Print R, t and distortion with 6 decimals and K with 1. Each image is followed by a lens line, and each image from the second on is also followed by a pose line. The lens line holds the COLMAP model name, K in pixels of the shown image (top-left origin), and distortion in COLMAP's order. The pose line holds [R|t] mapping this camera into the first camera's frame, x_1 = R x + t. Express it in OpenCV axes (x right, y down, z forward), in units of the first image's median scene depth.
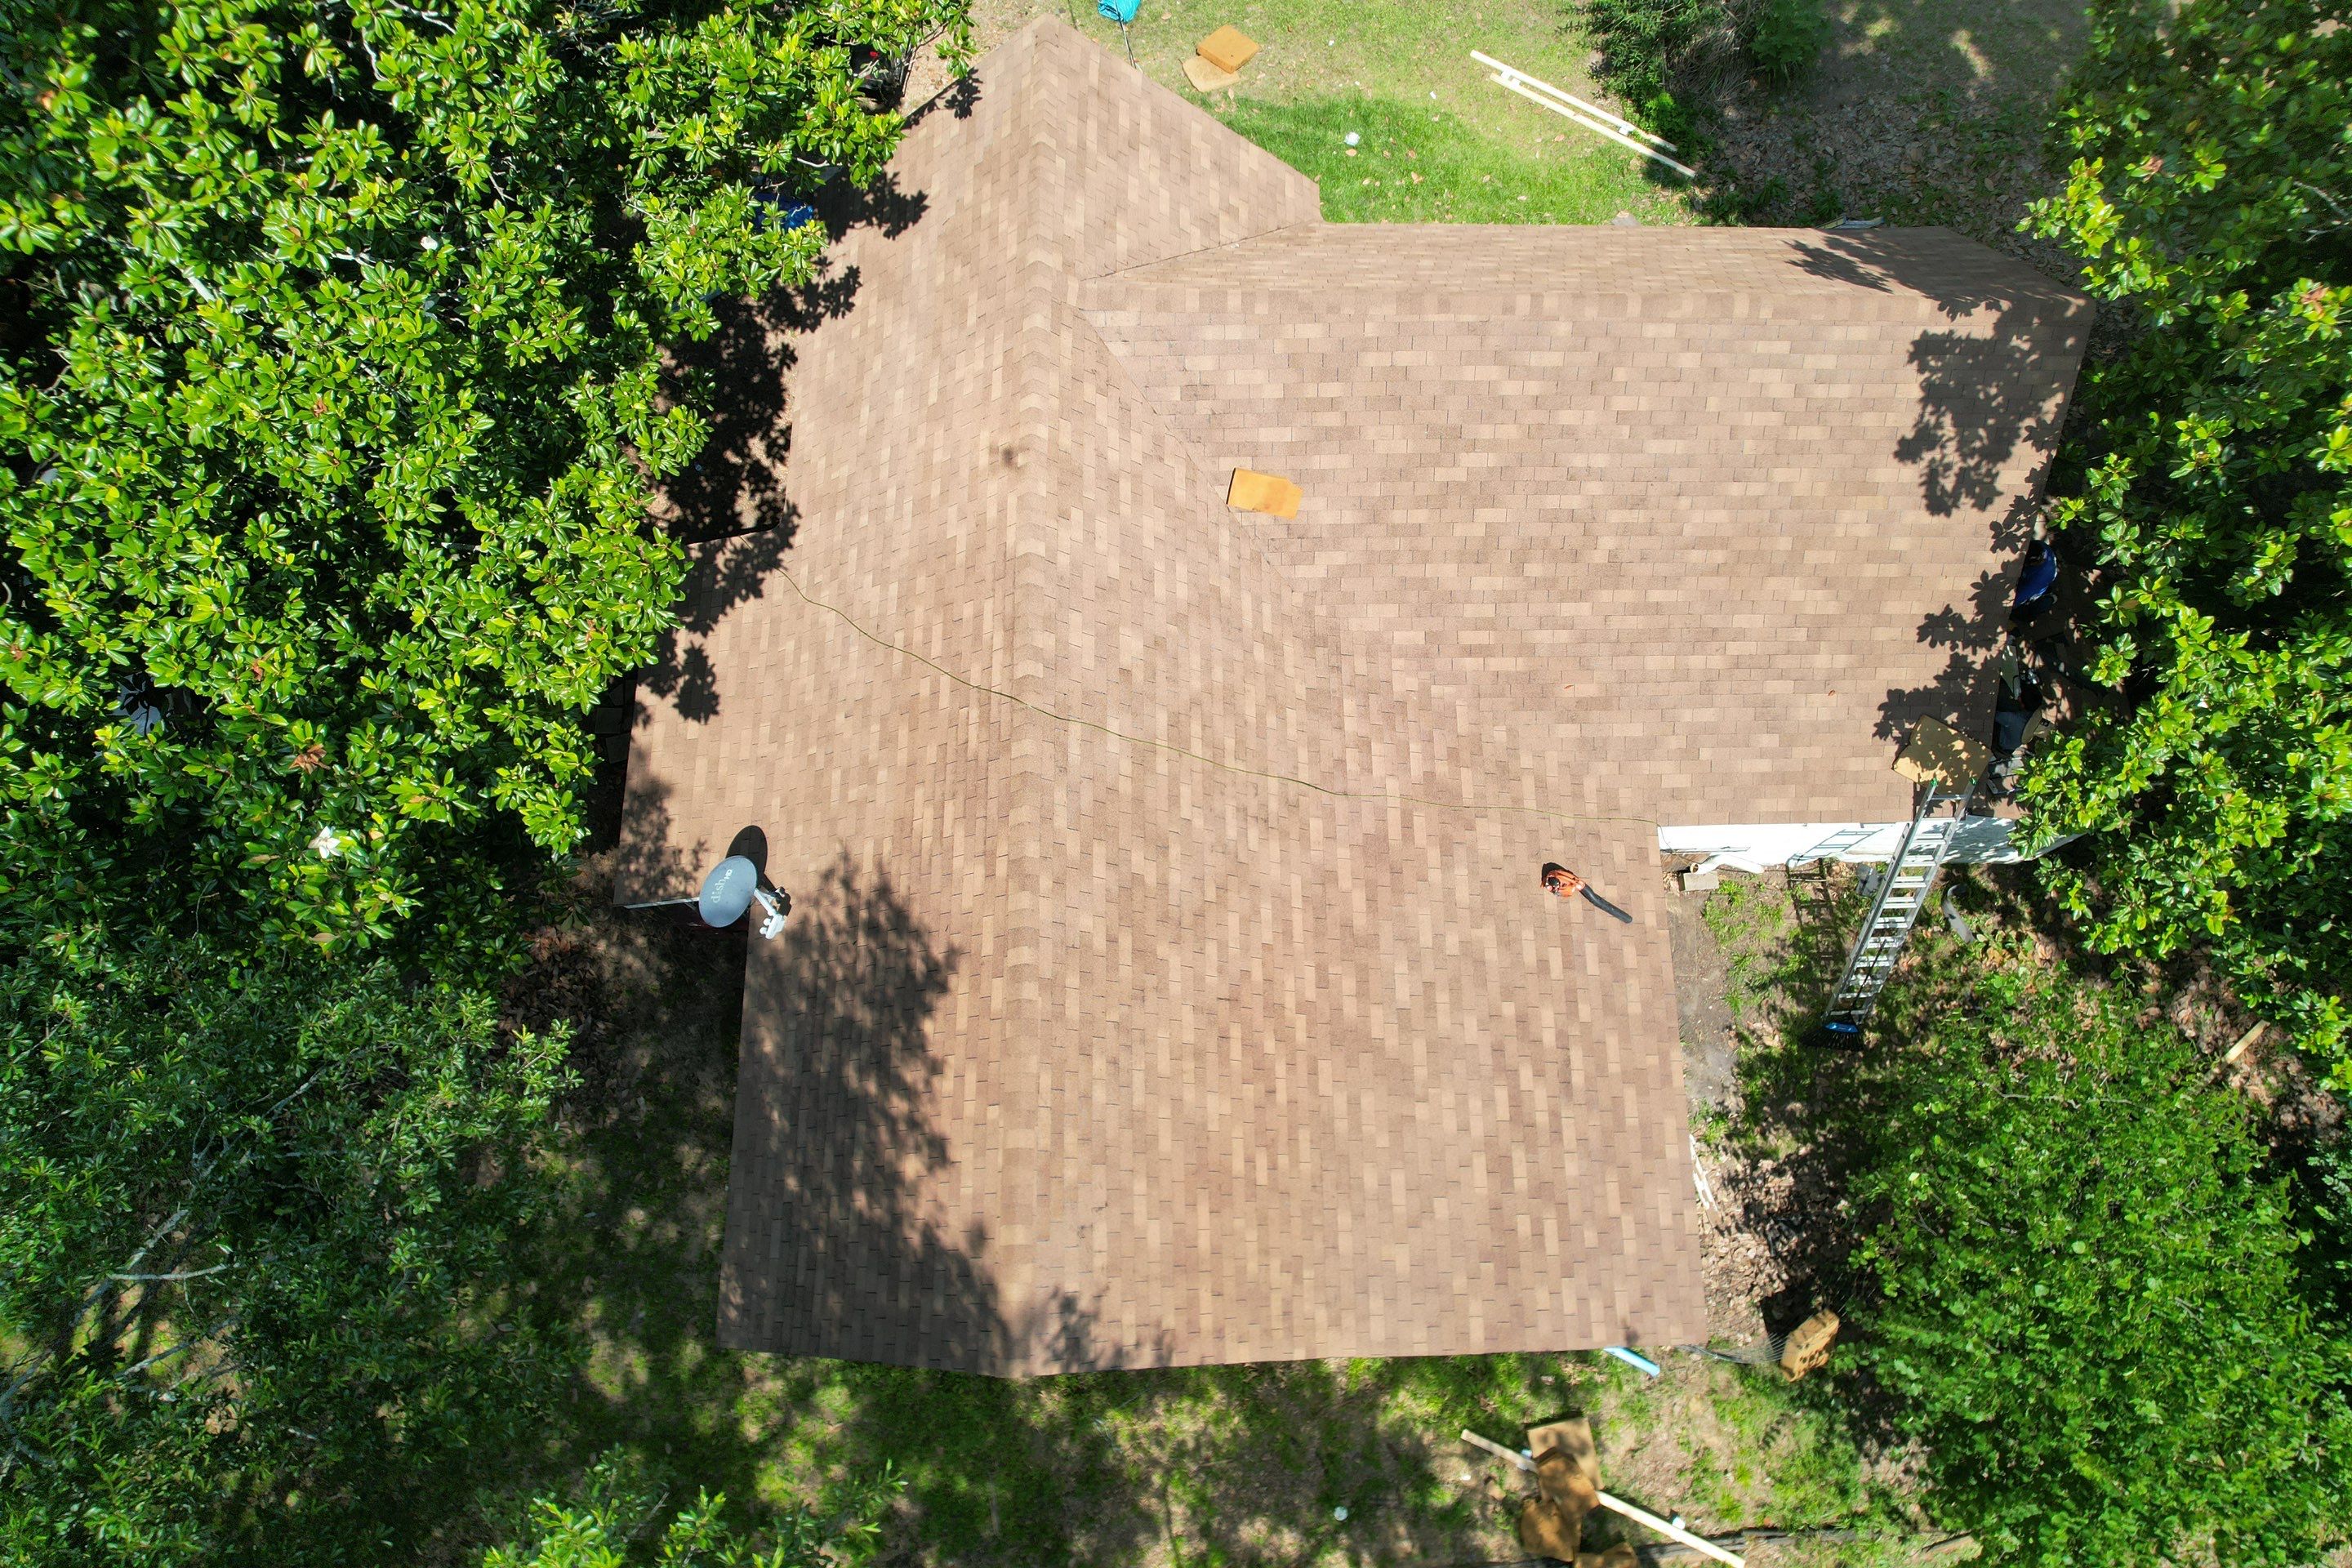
lens RADIAL K [[1500.9, 0, 1181.2], [0, 1500.9, 762.0], [0, 0, 1]] dist [-0.084597, 0.047652]
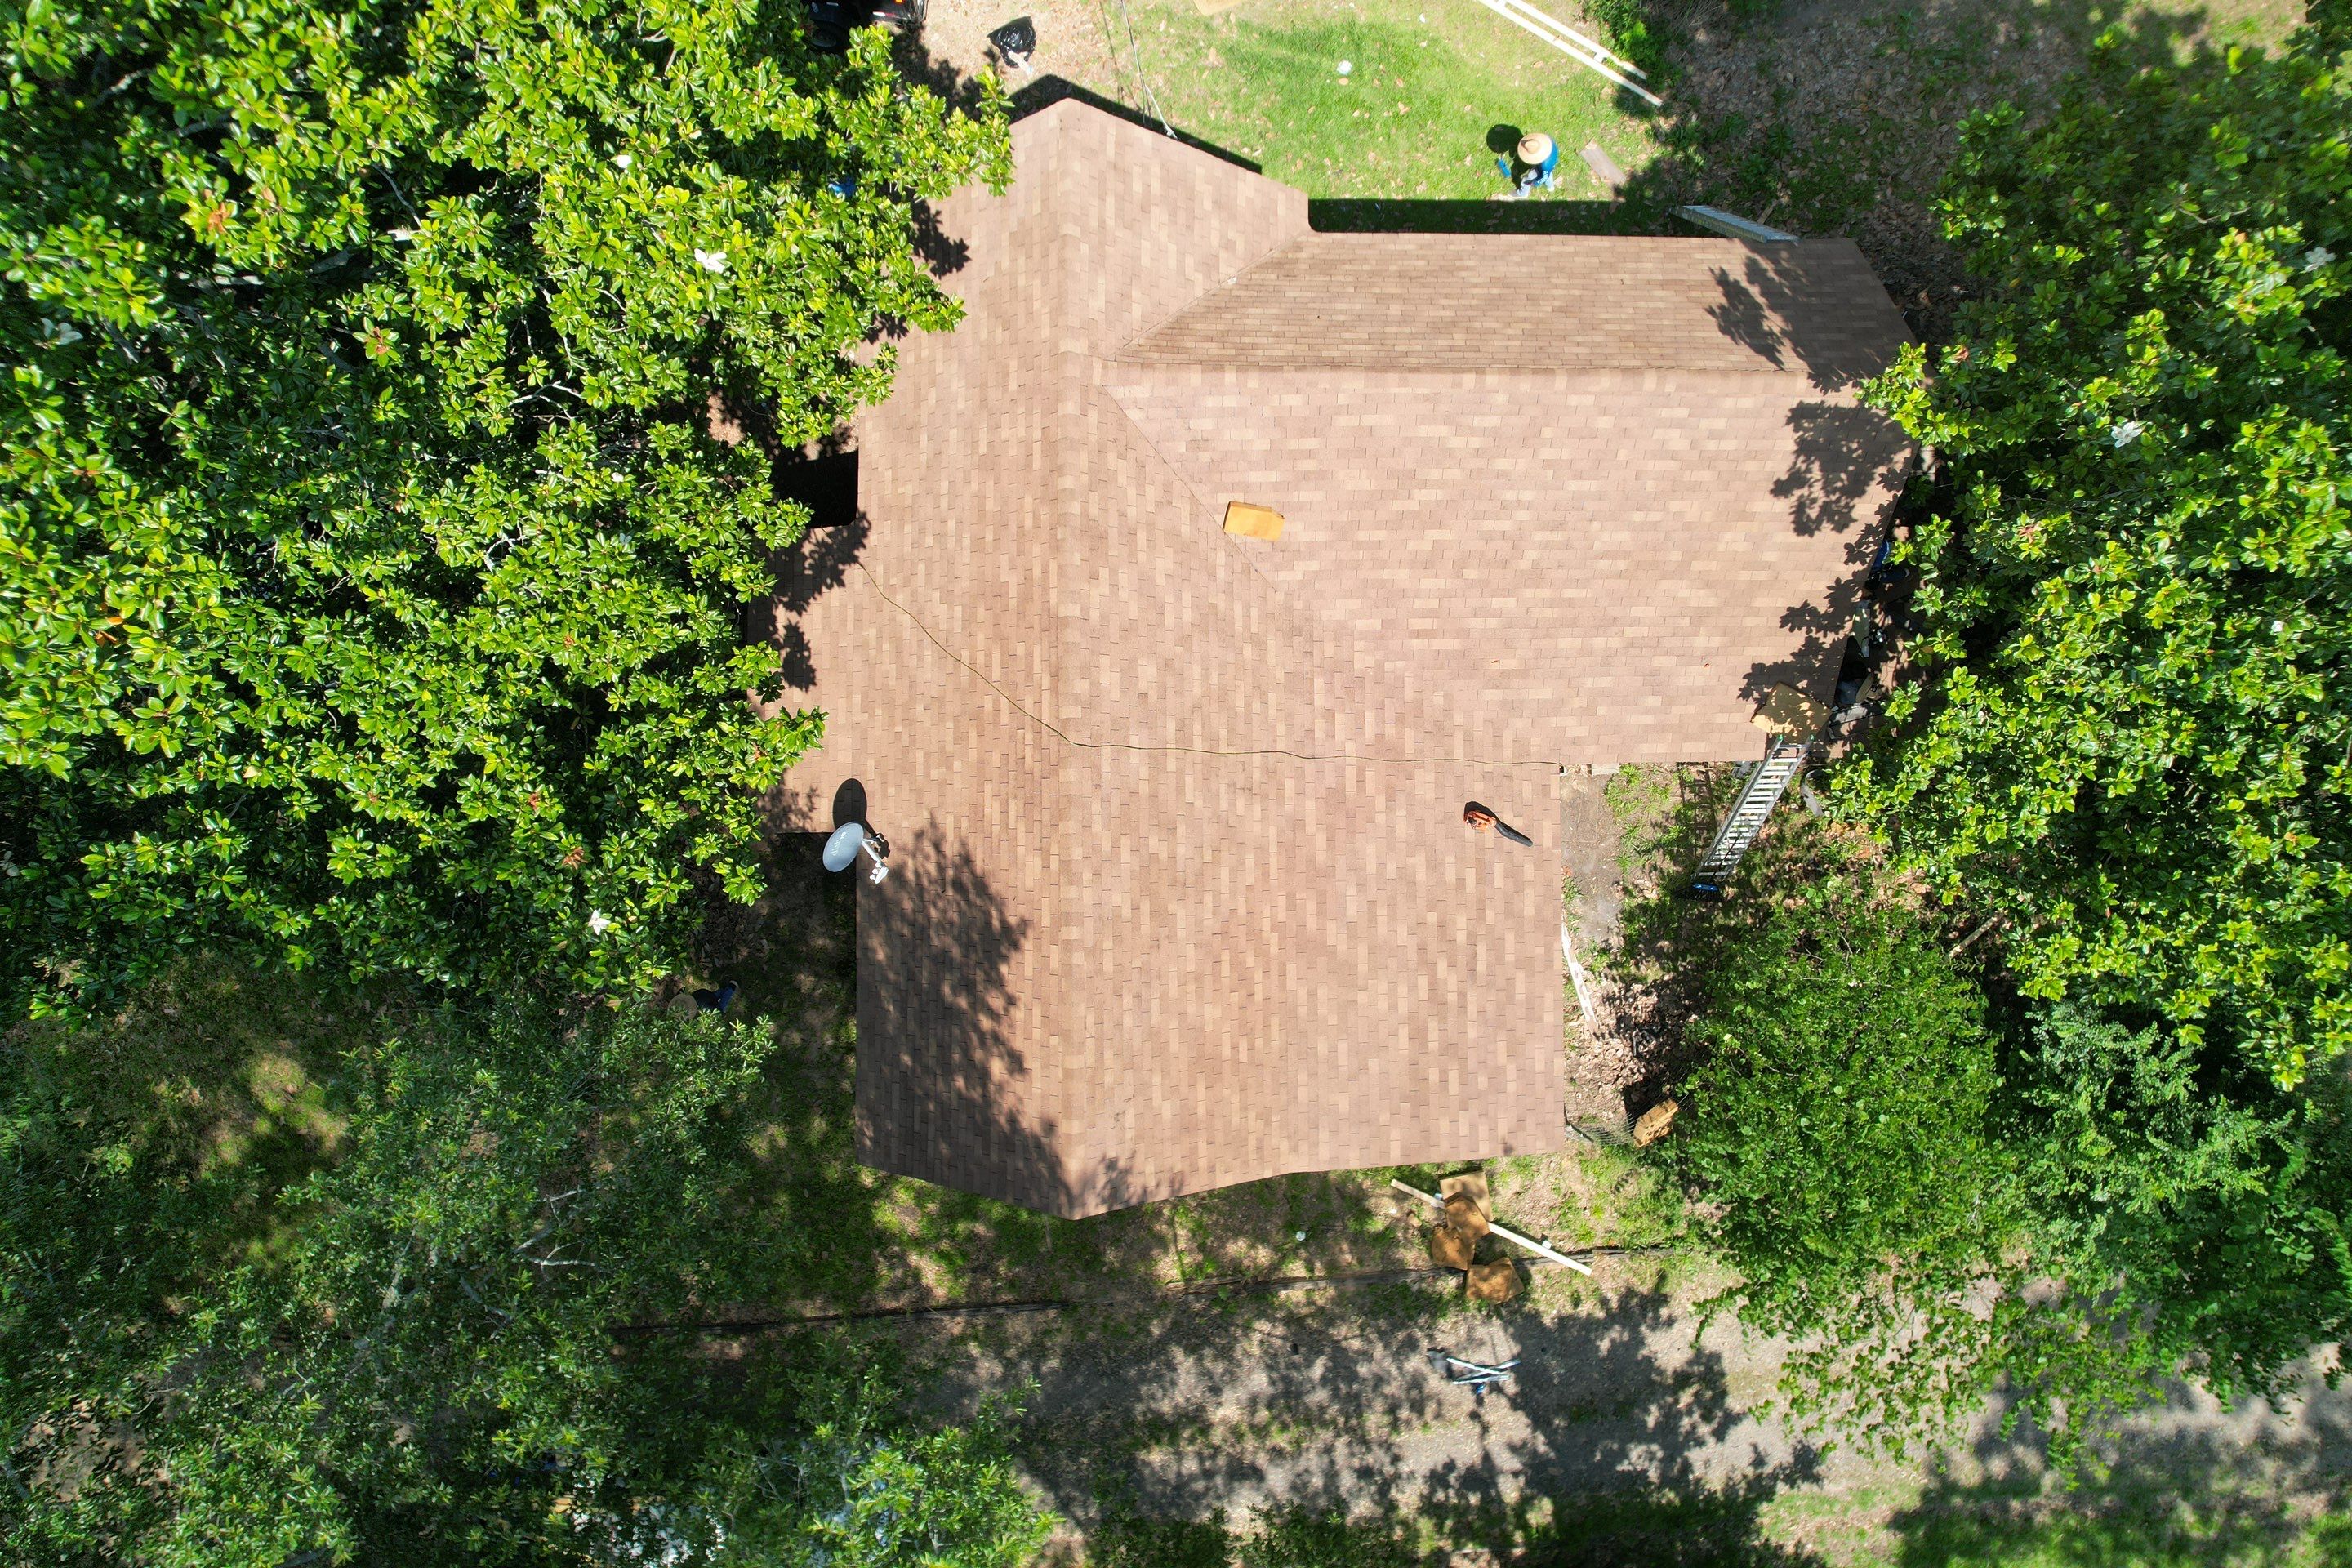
lens RADIAL K [[1500.9, 0, 1181.2], [0, 1500.9, 762.0], [0, 0, 1]] dist [-0.084597, 0.047652]
pose [[0.999999, 0.001091, -0.000262, -0.003535], [-0.000980, 0.963019, 0.269433, -0.316784], [0.000546, -0.269432, 0.963019, -0.238571]]
